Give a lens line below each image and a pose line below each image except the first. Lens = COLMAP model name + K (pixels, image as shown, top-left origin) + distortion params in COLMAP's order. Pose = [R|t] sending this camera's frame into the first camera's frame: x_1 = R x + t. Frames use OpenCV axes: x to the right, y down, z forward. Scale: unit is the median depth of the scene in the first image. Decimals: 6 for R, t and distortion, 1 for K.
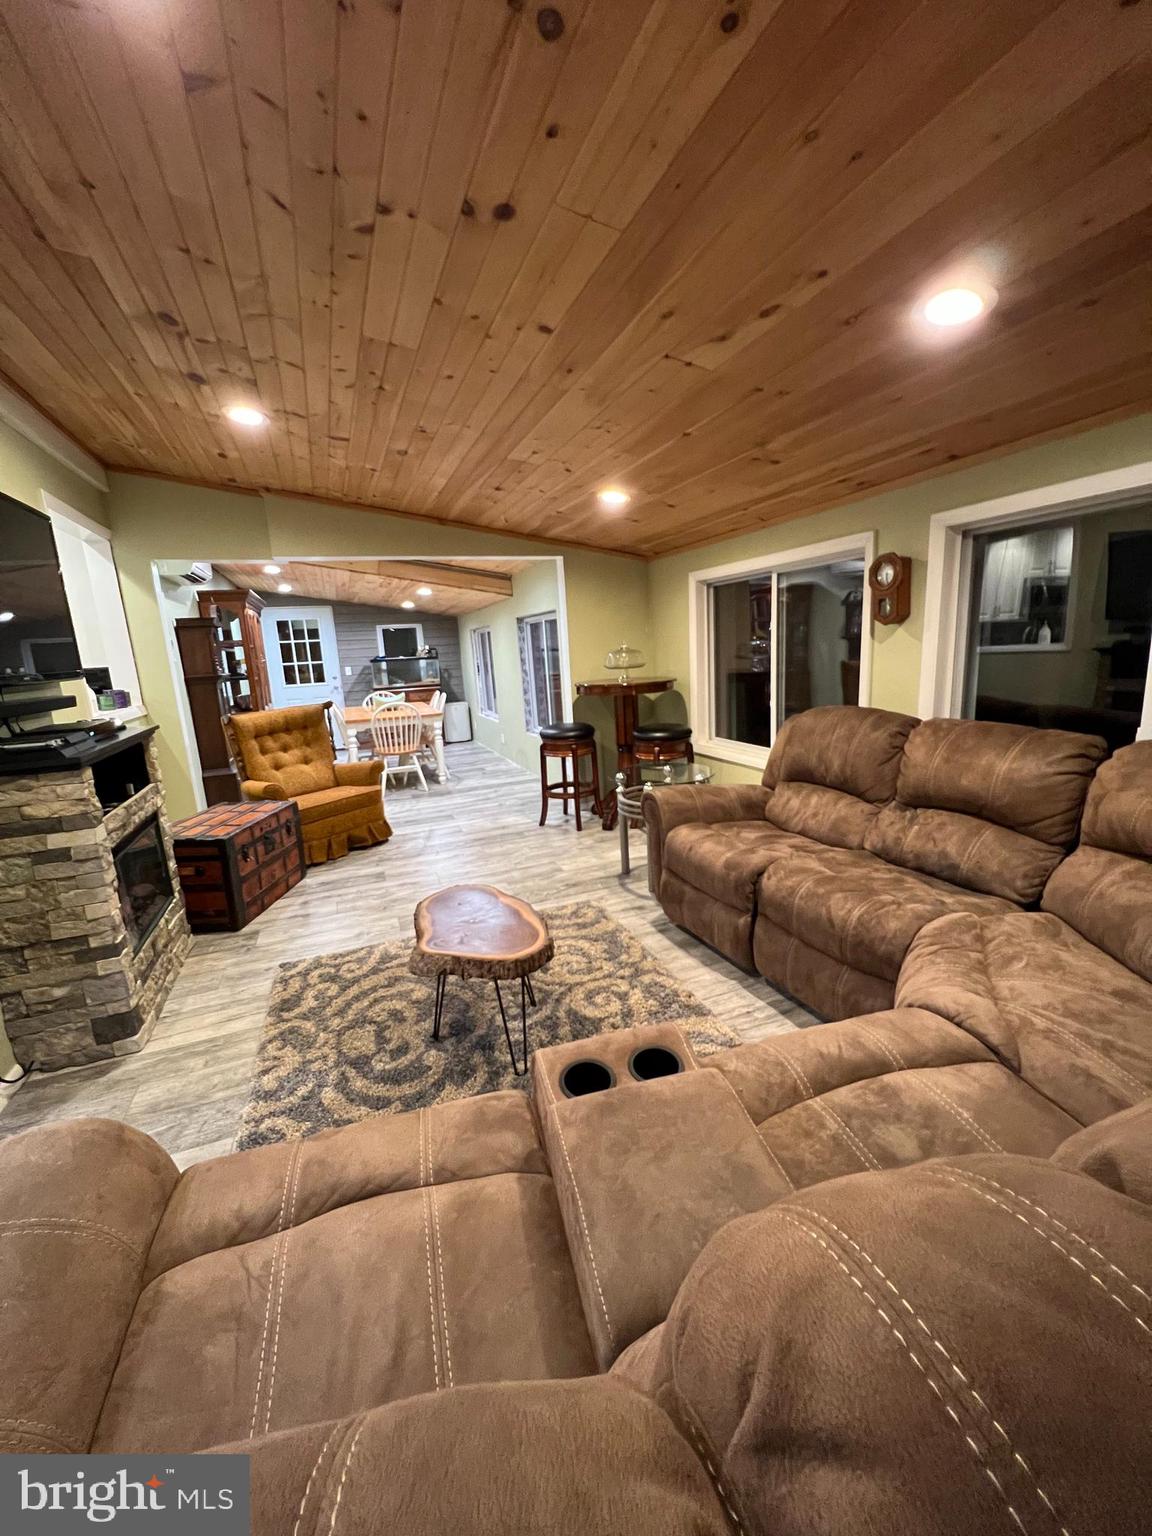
lens RADIAL K [[611.2, 0, 580.7], [0, 611.2, 766.6], [0, 0, 1]] dist [-0.000906, -0.000394]
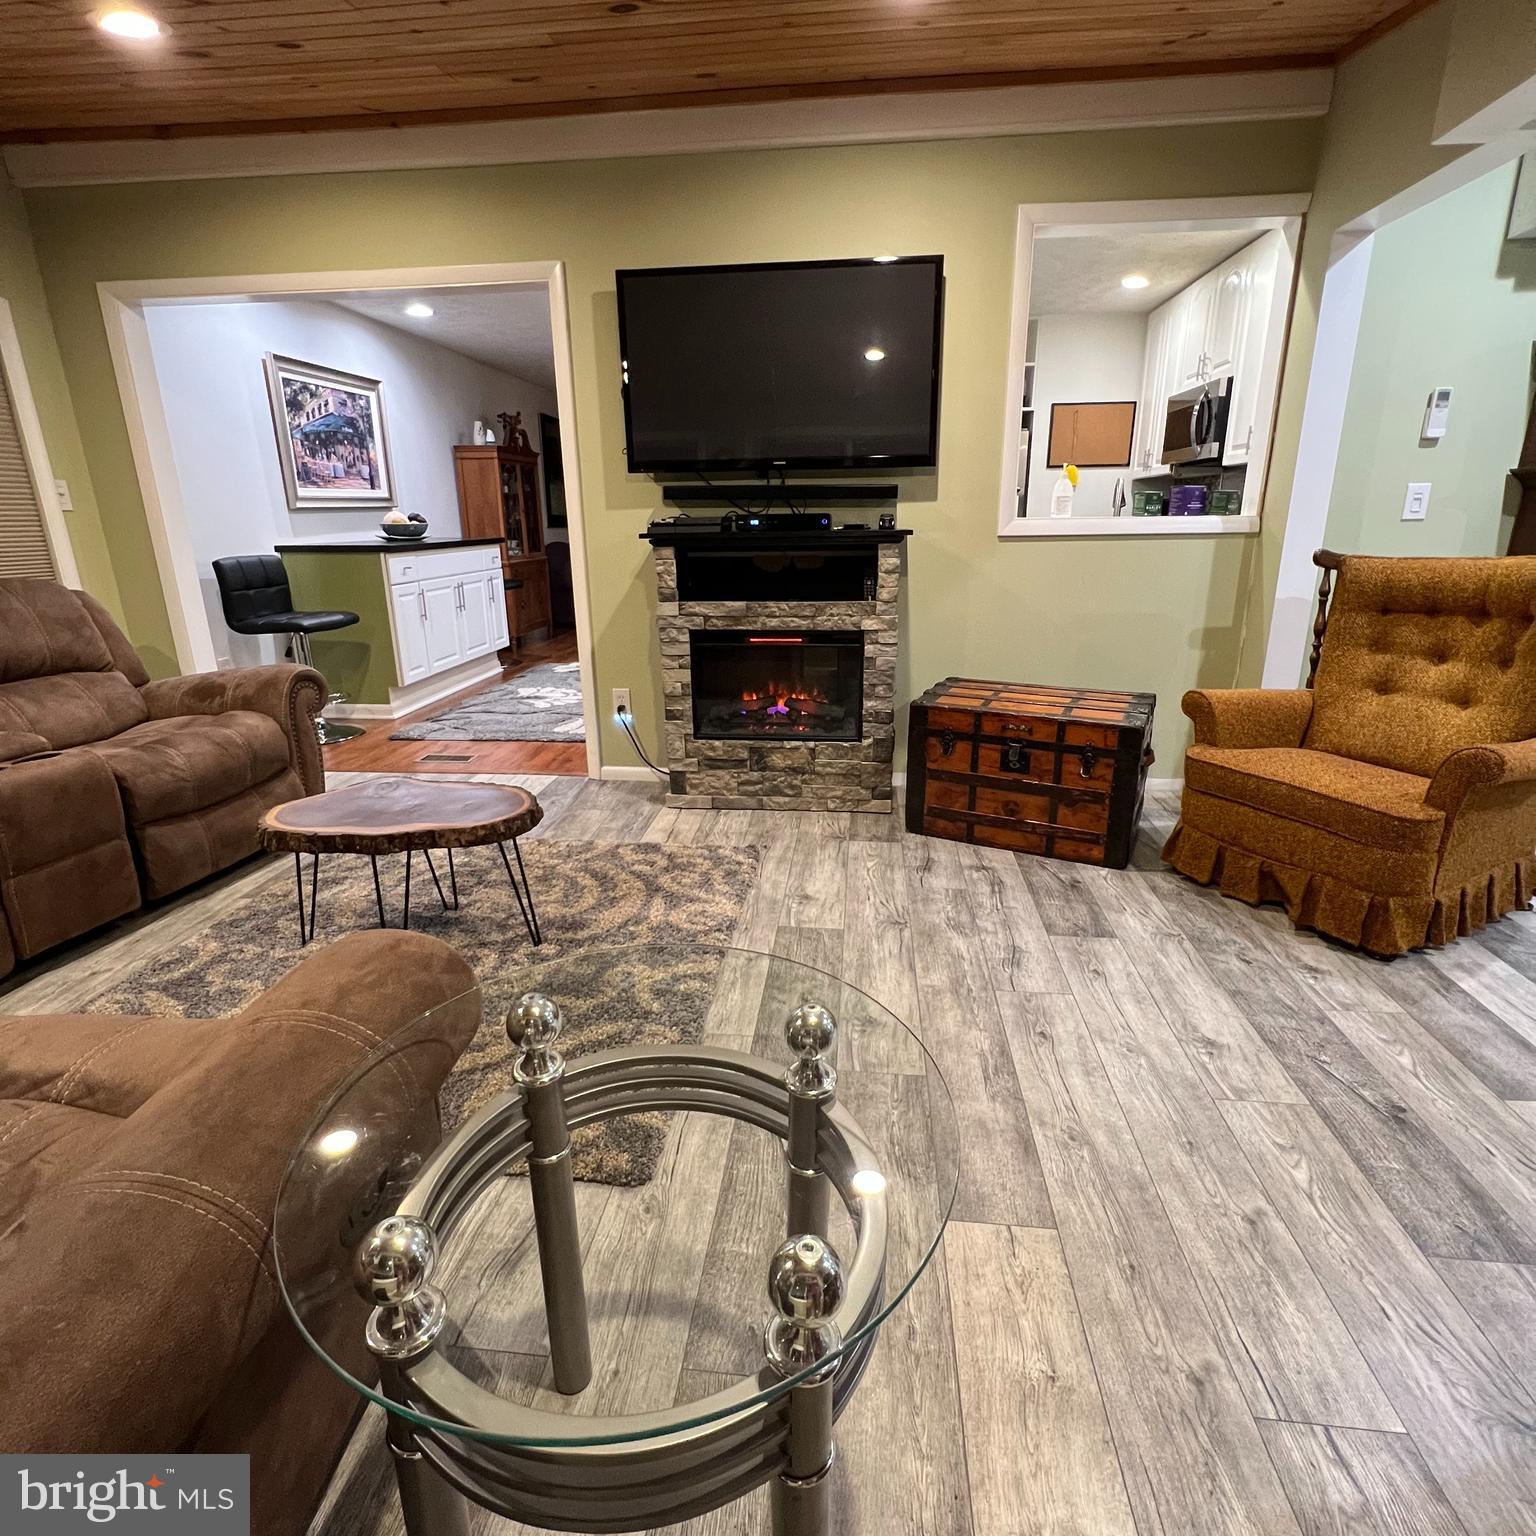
lens RADIAL K [[844.1, 0, 771.3], [0, 844.1, 767.4], [0, 0, 1]] dist [-0.004412, -0.000383]
pose [[-0.471702, 0.311787, -0.824795, 0.384684], [-0.137196, 0.898054, 0.417943, -0.237375], [0.871020, 0.310303, -0.380838, 1.491973]]
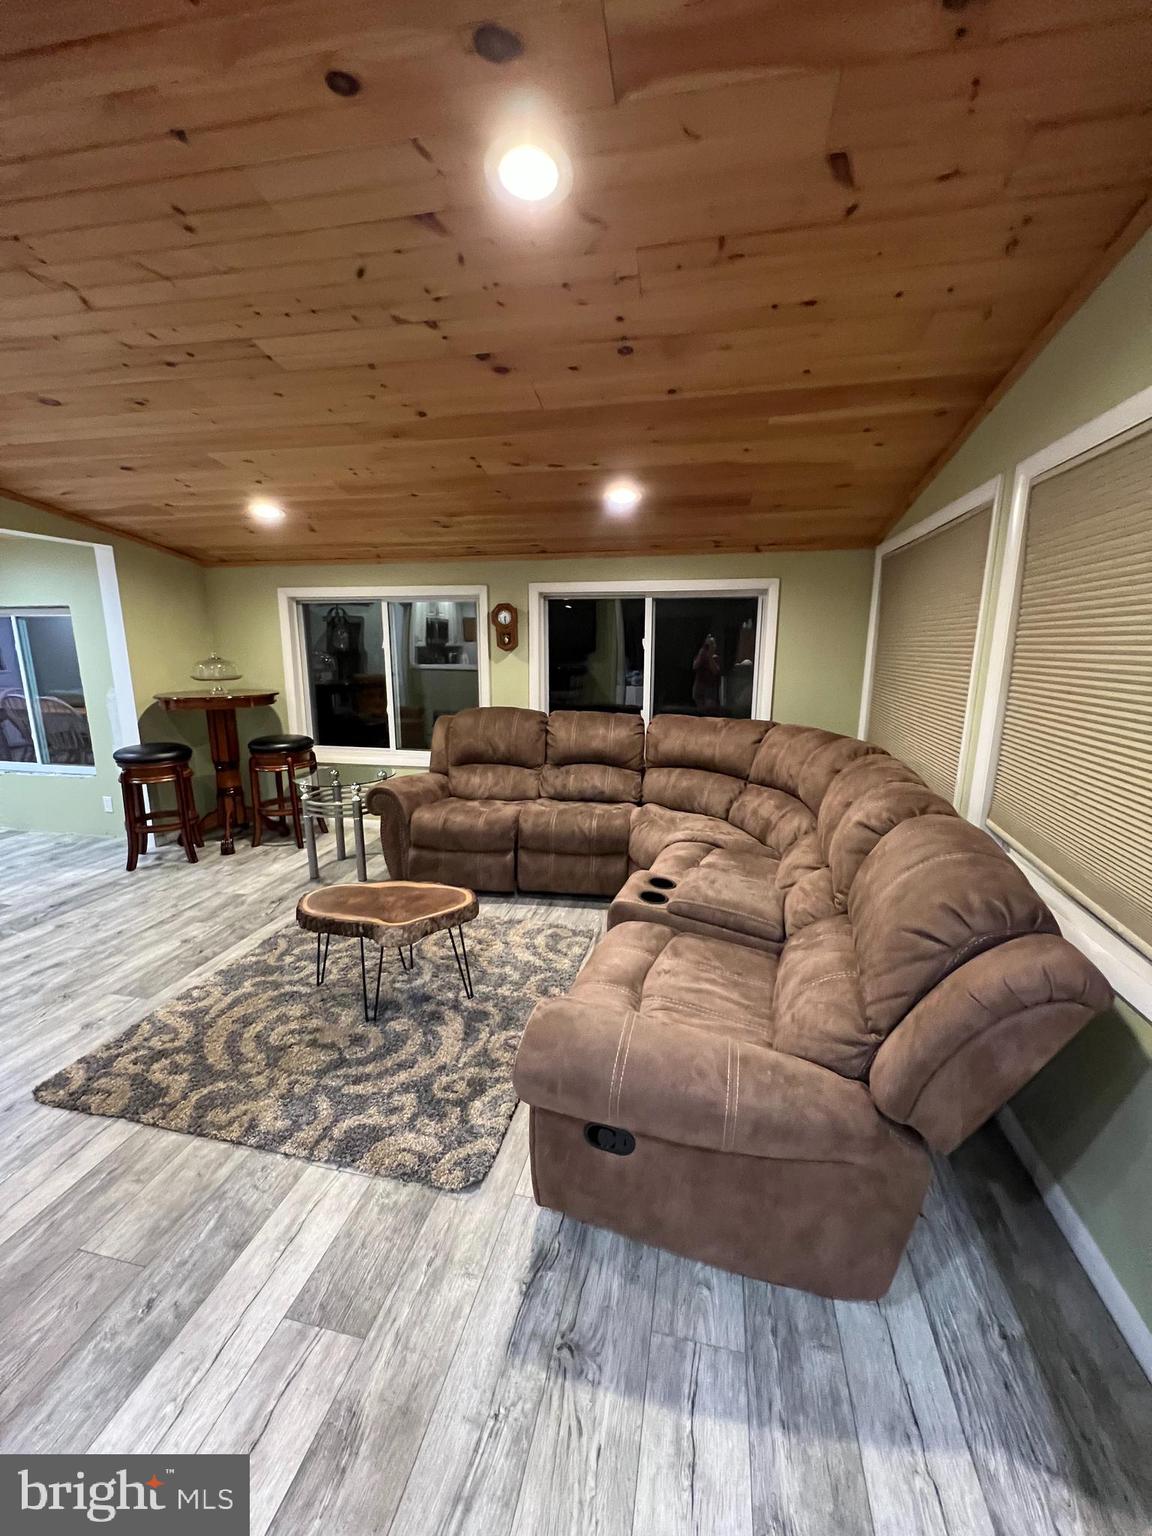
lens RADIAL K [[611.2, 0, 585.9], [0, 611.2, 769.1], [0, 0, 1]] dist [-0.000906, -0.000394]
pose [[0.546472, -0.114241, 0.829649, -0.733566], [0.132012, 0.990018, 0.049370, 0.003615], [-0.827007, 0.082544, 0.556098, 0.045129]]
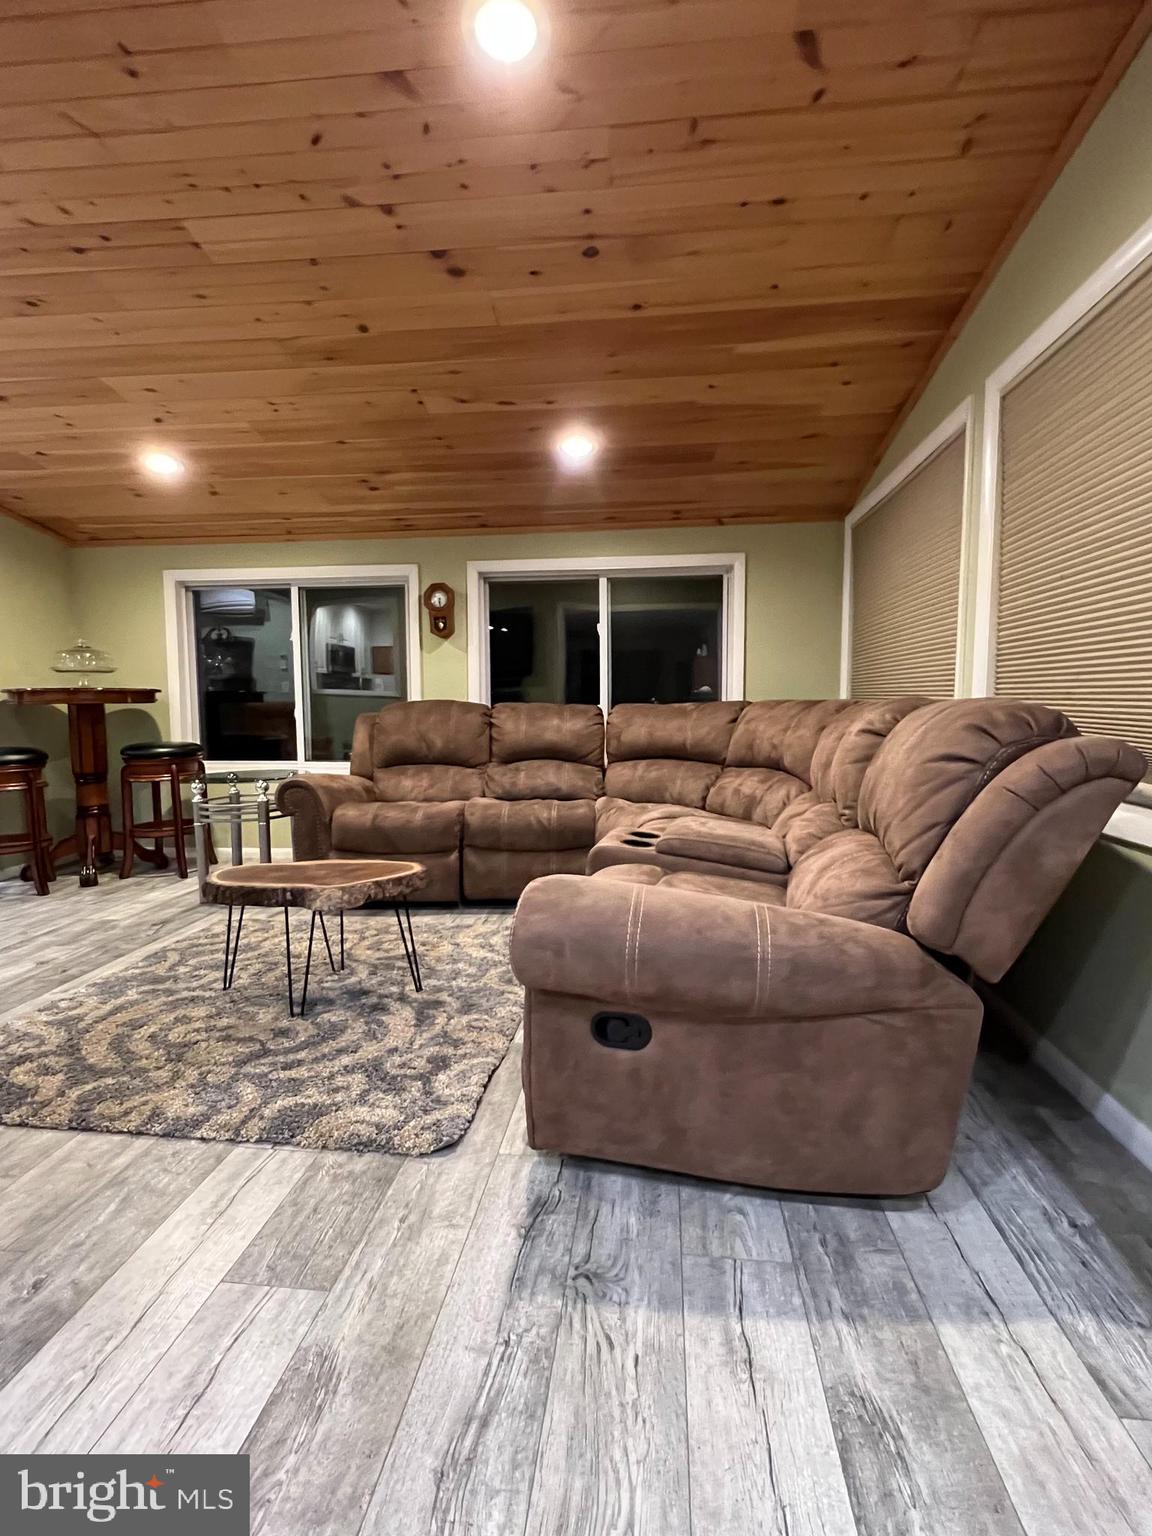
lens RADIAL K [[725.4, 0, 584.7], [0, 725.4, 768.7], [0, 0, 1]] dist [-0.000299, -0.000932]
pose [[0.460095, -0.029854, 0.887368, -0.803661], [0.157097, 0.986403, -0.048269, 0.177820], [-0.873861, 0.161611, 0.458529, 0.093758]]
